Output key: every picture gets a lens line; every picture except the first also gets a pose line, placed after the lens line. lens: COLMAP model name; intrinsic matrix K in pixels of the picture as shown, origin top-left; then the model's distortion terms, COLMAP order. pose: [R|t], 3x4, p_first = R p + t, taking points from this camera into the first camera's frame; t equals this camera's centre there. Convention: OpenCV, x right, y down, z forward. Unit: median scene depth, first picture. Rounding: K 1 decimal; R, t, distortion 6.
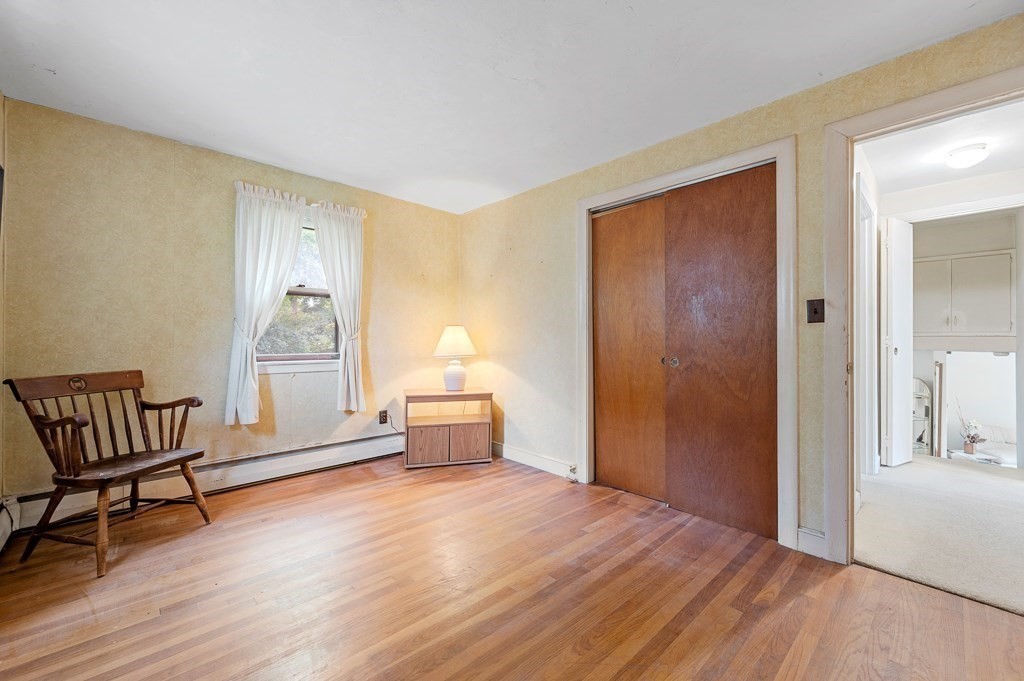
lens RADIAL K [[398.3, 0, 510.2], [0, 398.3, 338.7], [0, 0, 1]] dist [-0.000920, 0.000058]
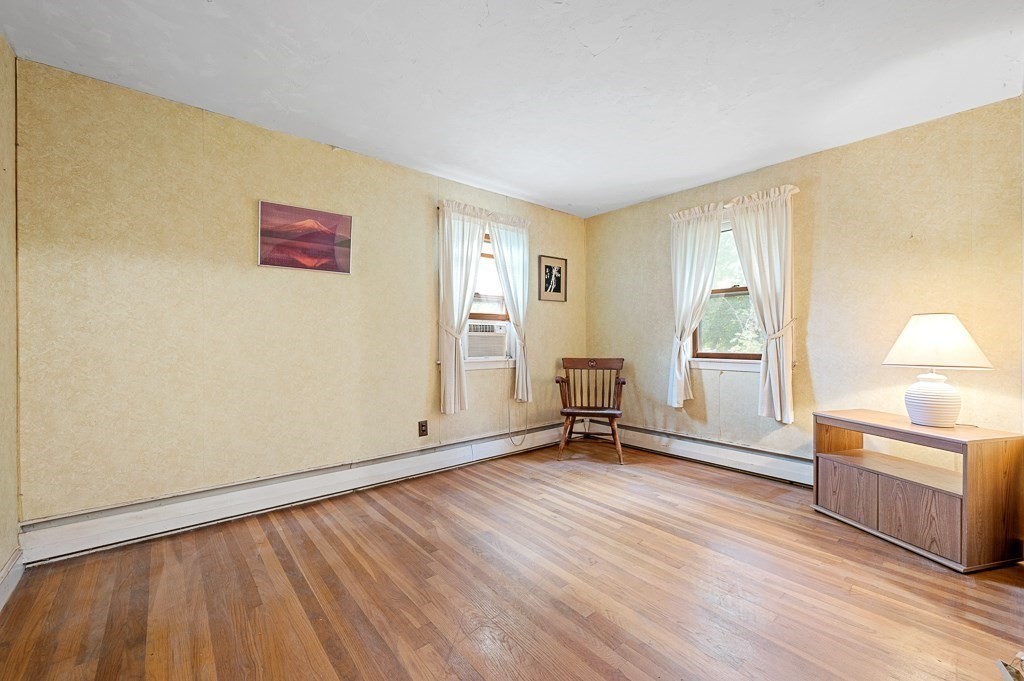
lens RADIAL K [[398.3, 0, 510.4], [0, 398.3, 339.9], [0, 0, 1]] dist [-0.000920, 0.000058]
pose [[-0.023652, -0.000015, -0.999720, 0.540008], [0.004709, 0.999989, -0.000127, 0.002869], [0.999709, -0.004711, -0.023651, 0.472427]]
